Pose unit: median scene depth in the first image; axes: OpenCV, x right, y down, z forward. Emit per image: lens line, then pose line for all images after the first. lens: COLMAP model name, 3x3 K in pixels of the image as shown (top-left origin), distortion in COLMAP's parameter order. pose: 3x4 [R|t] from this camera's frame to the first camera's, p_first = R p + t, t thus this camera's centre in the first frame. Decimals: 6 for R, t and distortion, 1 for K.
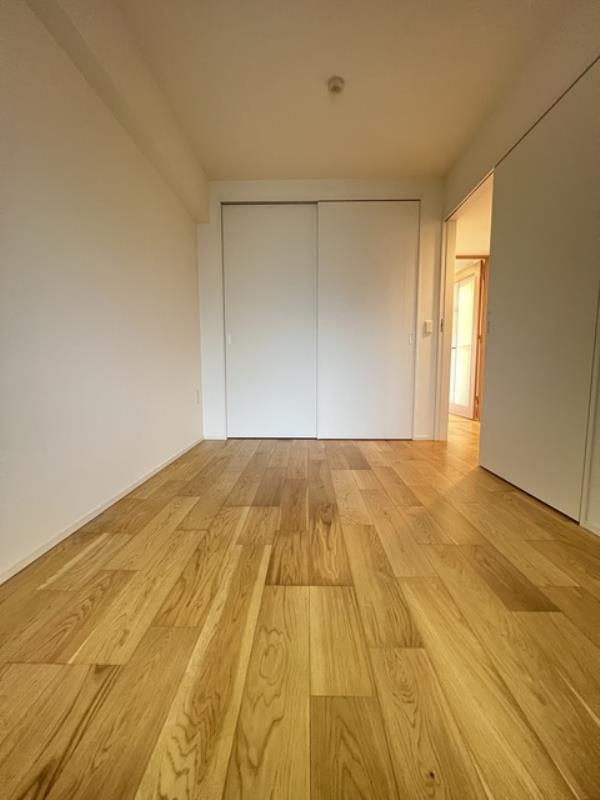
lens RADIAL K [[320.3, 0, 299.4], [0, 320.3, 392.5], [0, 0, 1]] dist [-0.000520, -0.000528]
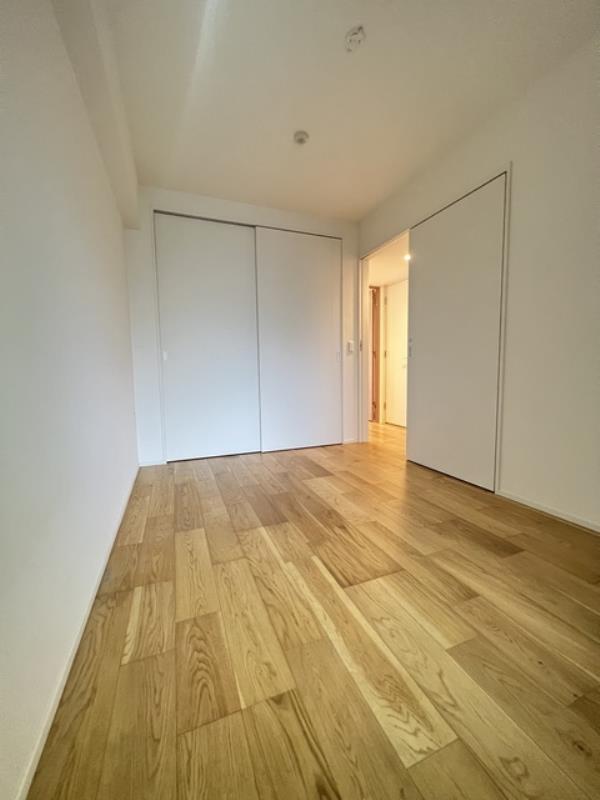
lens RADIAL K [[320.3, 0, 298.9], [0, 320.3, 392.5], [0, 0, 1]] dist [-0.000520, -0.000528]
pose [[0.921575, -0.039437, 0.386193, -0.551434], [0.045691, 0.998931, -0.007027, -0.086861], [-0.385503, 0.024121, 0.922391, -0.019879]]
